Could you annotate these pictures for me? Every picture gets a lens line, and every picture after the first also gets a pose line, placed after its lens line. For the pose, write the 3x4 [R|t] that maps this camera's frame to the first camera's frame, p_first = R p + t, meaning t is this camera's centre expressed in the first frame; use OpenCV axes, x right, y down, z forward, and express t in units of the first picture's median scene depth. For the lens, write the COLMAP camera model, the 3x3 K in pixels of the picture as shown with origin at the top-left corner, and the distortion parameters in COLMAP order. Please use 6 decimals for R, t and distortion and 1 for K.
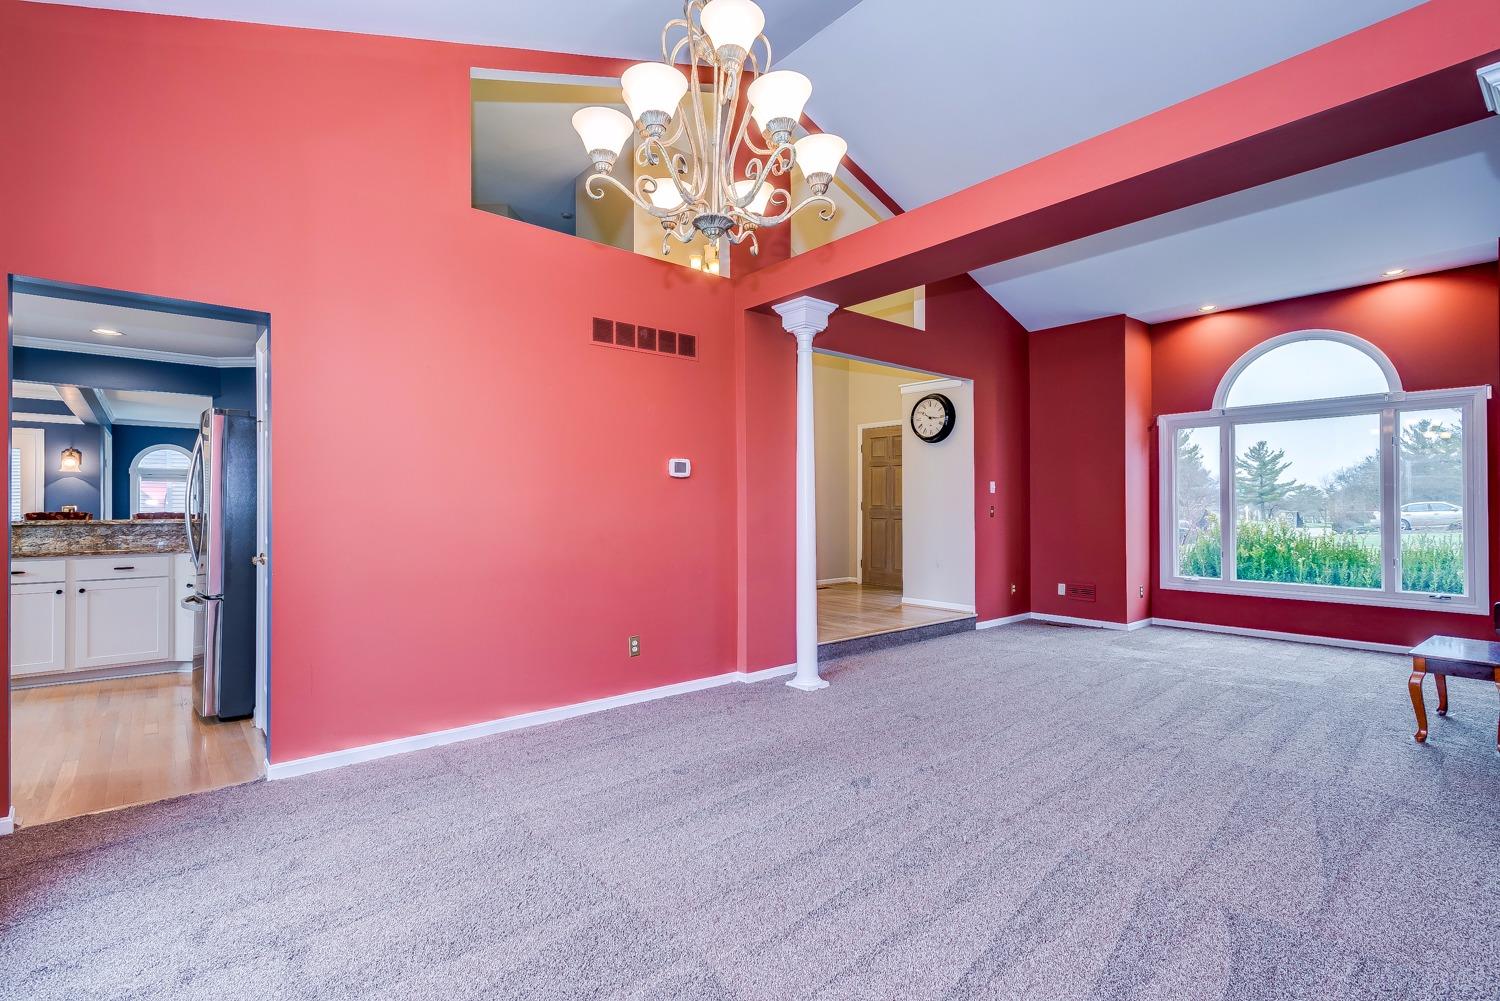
lens RADIAL K [[687.5, 0, 750.0], [0, 687.5, 500.5], [0, 0, 1]] dist [0.001147, 0.000035]
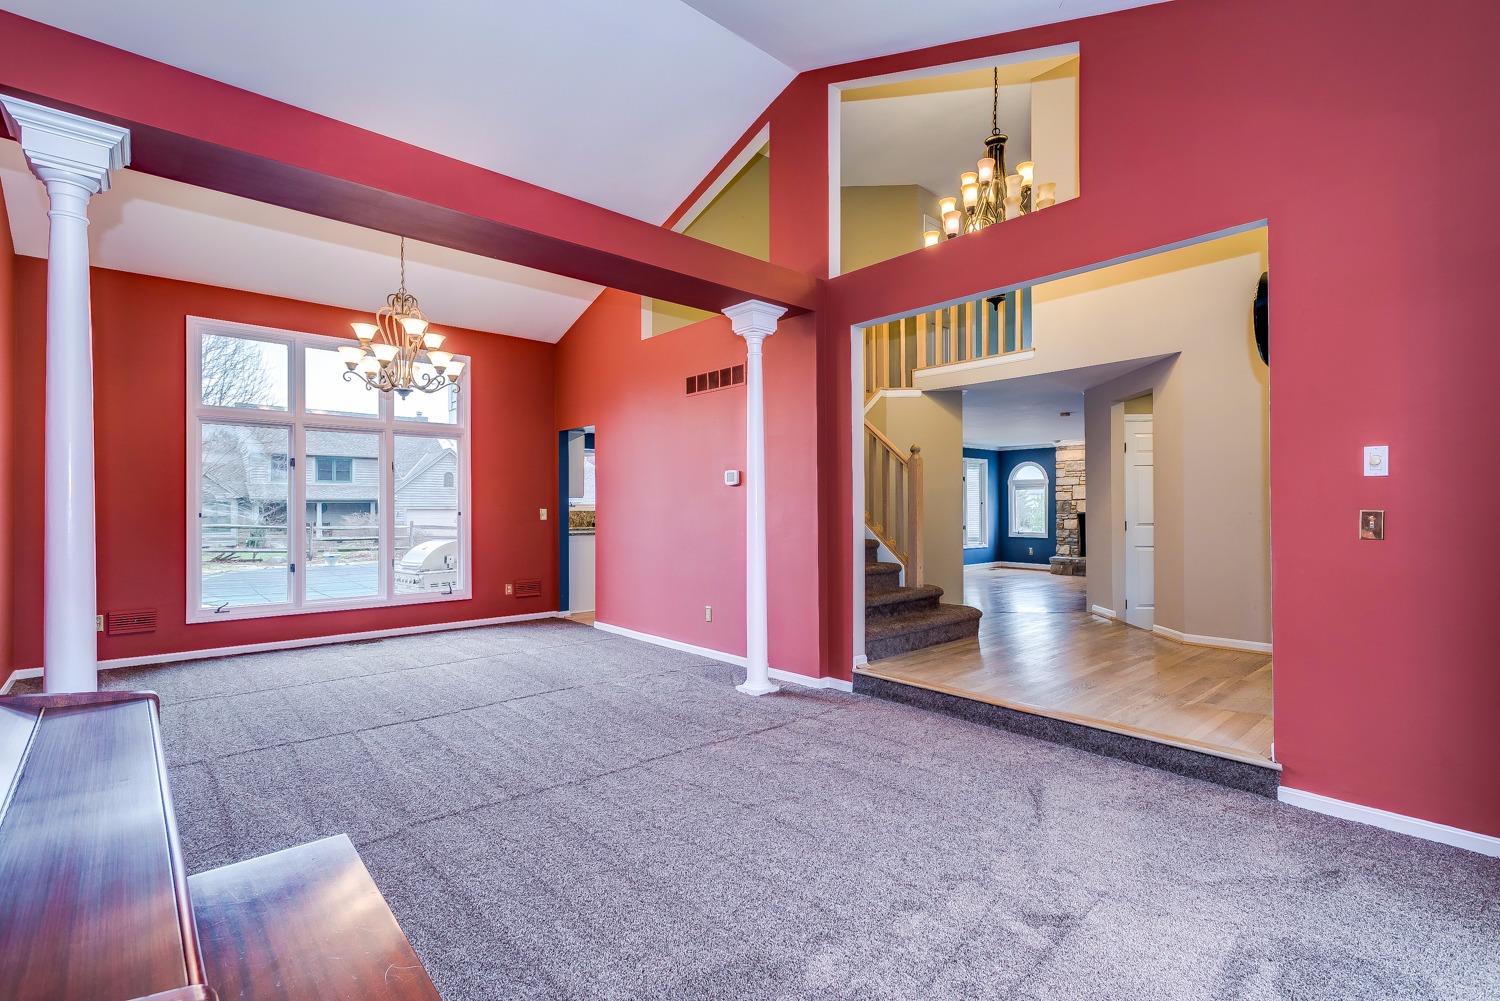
lens RADIAL K [[687.5, 0, 750.0], [0, 687.5, 500.5], [0, 0, 1]] dist [0.001147, 0.000035]
pose [[0.017687, -0.009998, -0.999794, 0.754585], [0.006979, 0.999927, -0.009876, 0.004482], [0.999819, -0.006803, 0.017755, 0.671891]]
